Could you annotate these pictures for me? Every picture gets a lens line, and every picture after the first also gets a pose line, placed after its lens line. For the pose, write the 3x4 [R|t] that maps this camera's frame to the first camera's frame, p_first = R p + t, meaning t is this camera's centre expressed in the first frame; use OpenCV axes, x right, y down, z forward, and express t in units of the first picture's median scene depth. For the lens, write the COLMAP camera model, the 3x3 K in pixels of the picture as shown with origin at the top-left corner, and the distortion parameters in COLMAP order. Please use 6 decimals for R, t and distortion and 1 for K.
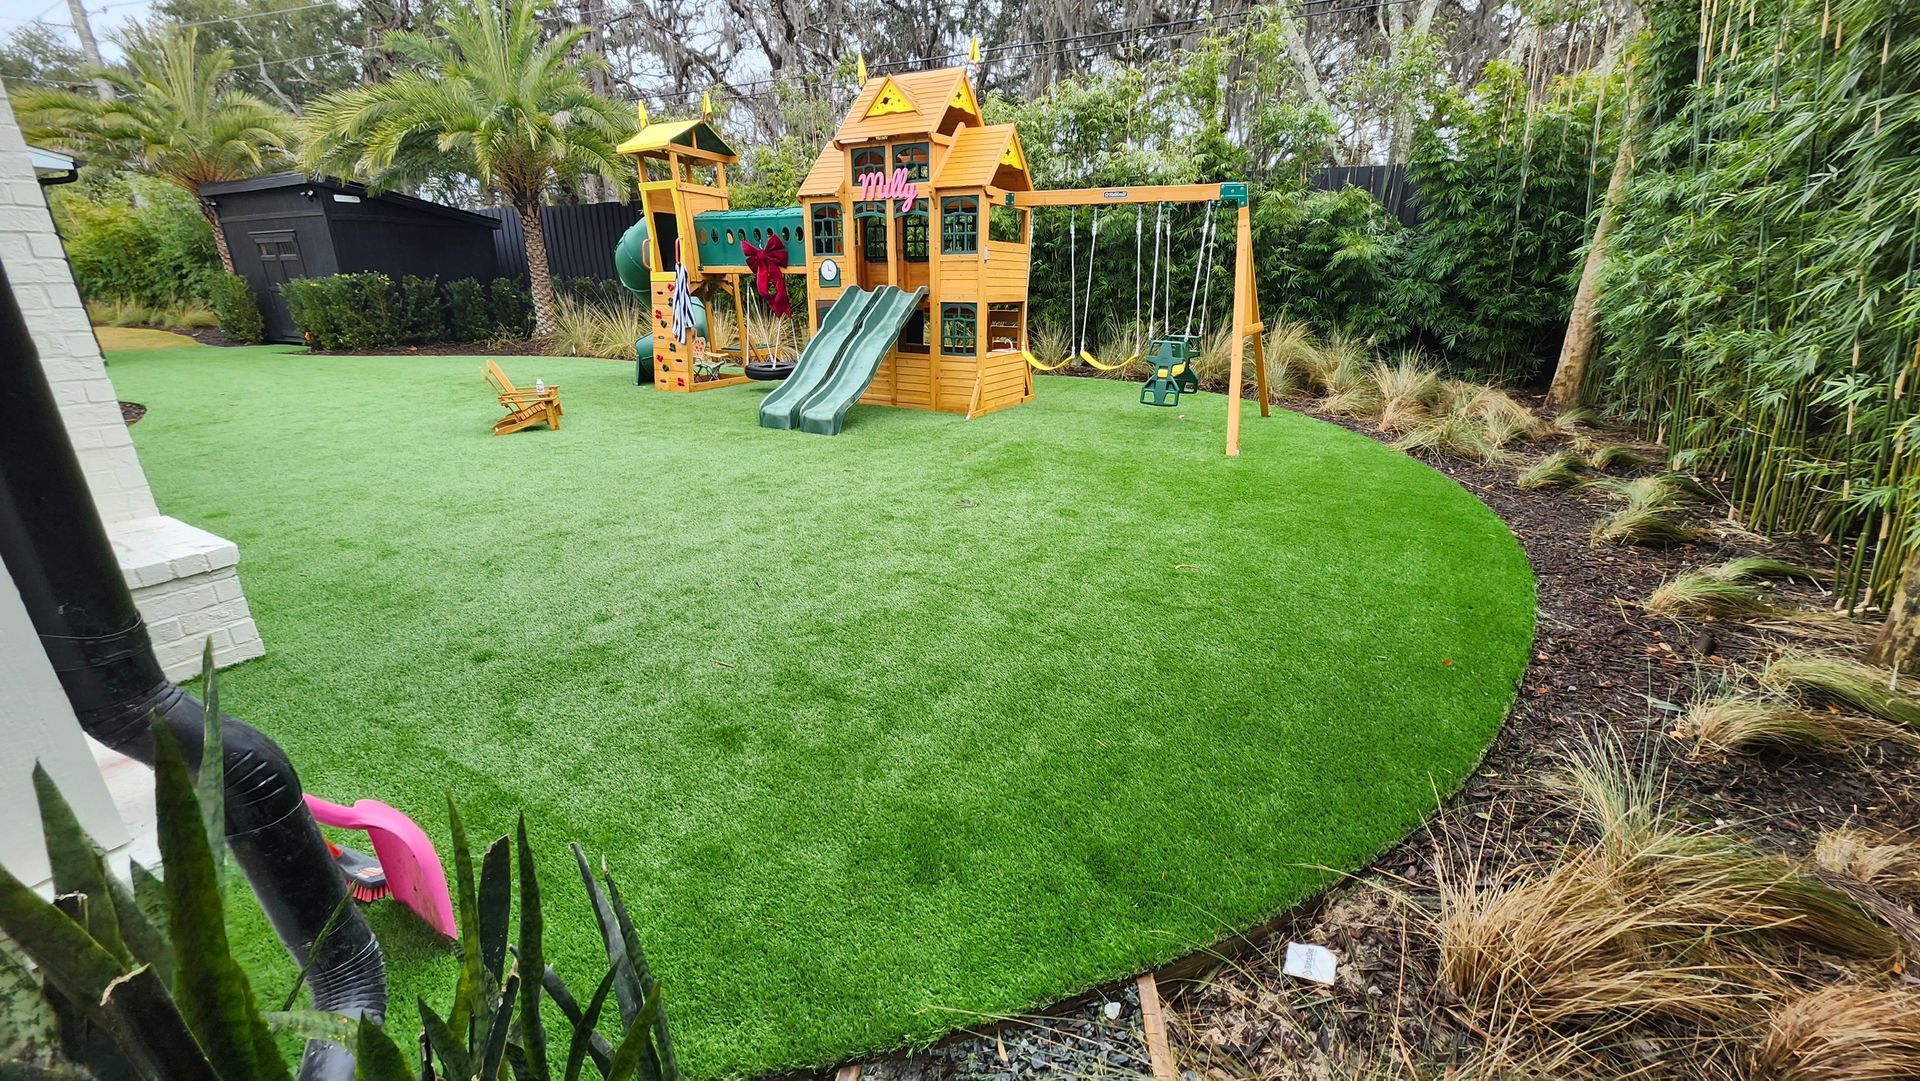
lens RADIAL K [[755.4, 0, 965.4], [0, 755.4, 539.0], [0, 0, 1]] dist [0.000363, -0.000173]
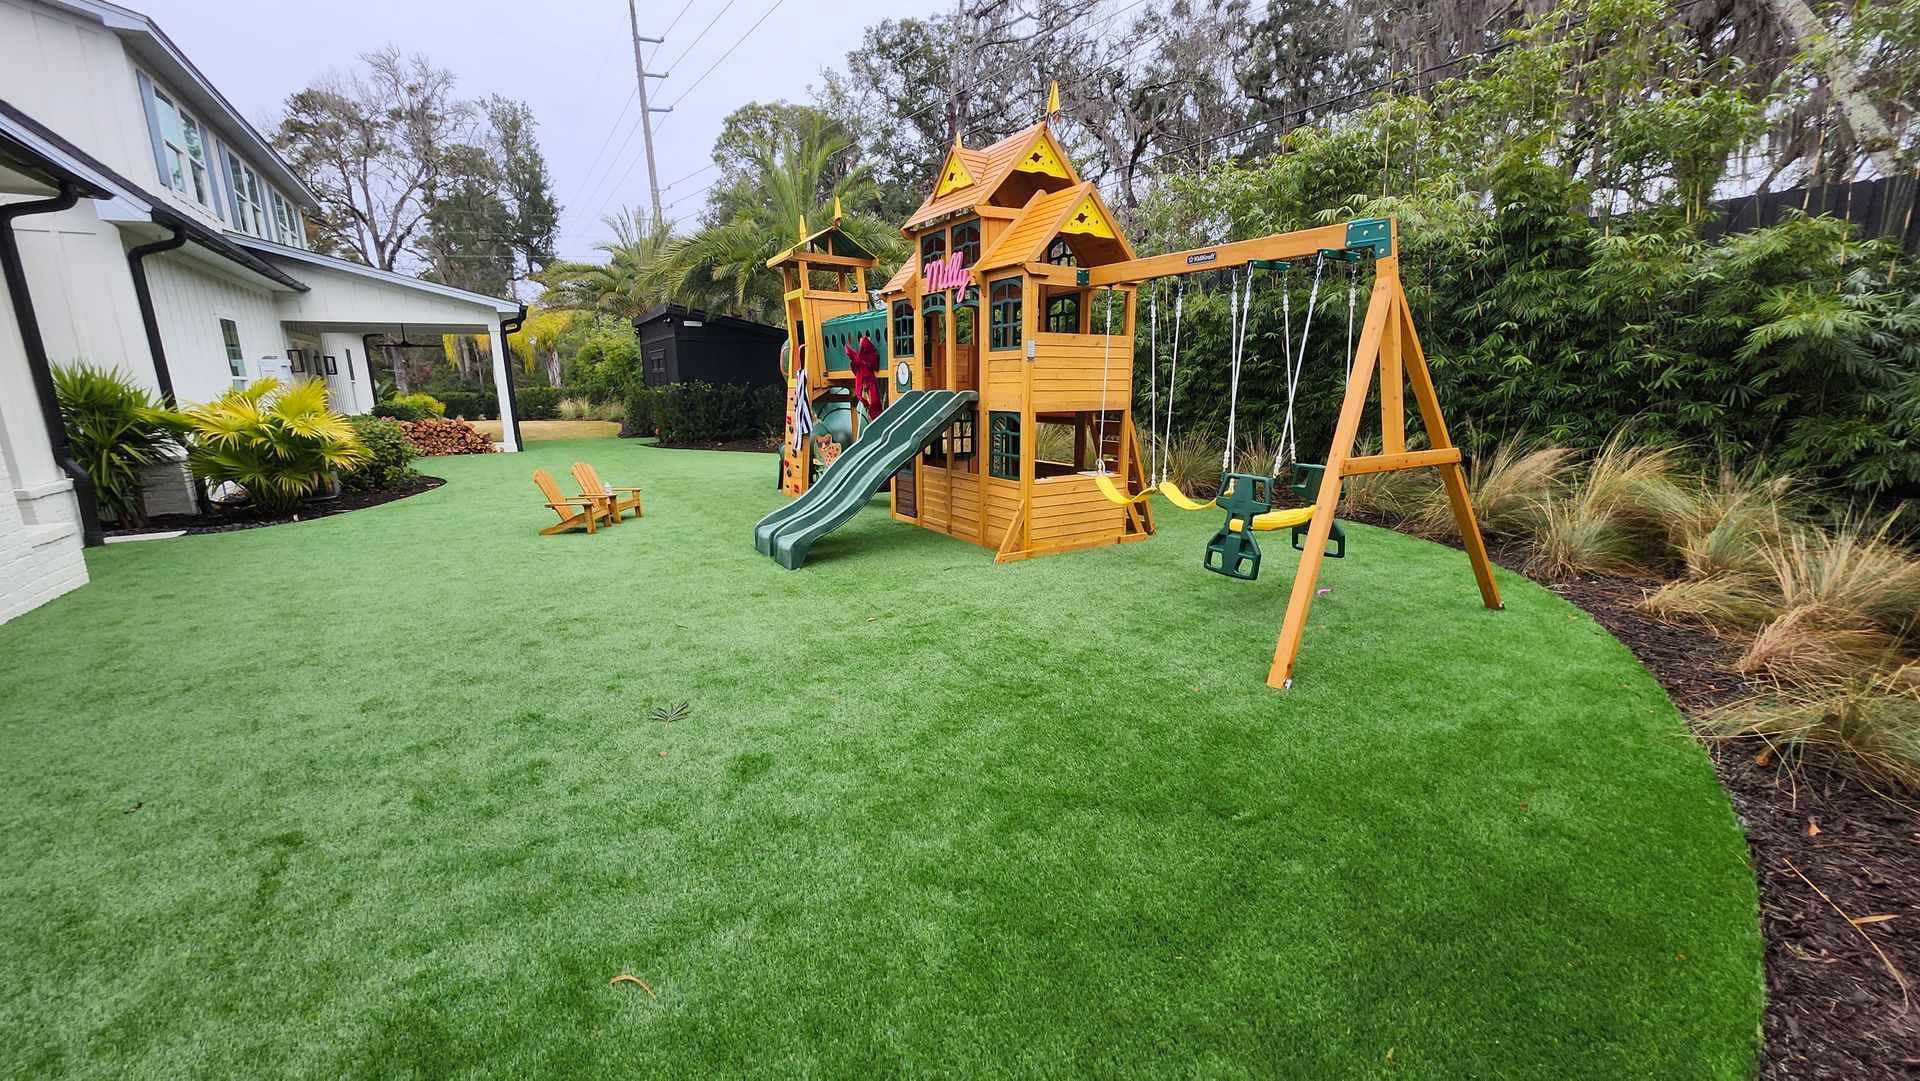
lens RADIAL K [[755.4, 0, 959.7], [0, 755.4, 547.8], [0, 0, 1]] dist [0.000363, -0.000173]
pose [[0.877121, 0.090987, -0.471572, 0.306084], [-0.144596, 0.986361, -0.078634, -0.101939], [0.457986, 0.137159, 0.878315, 0.300886]]
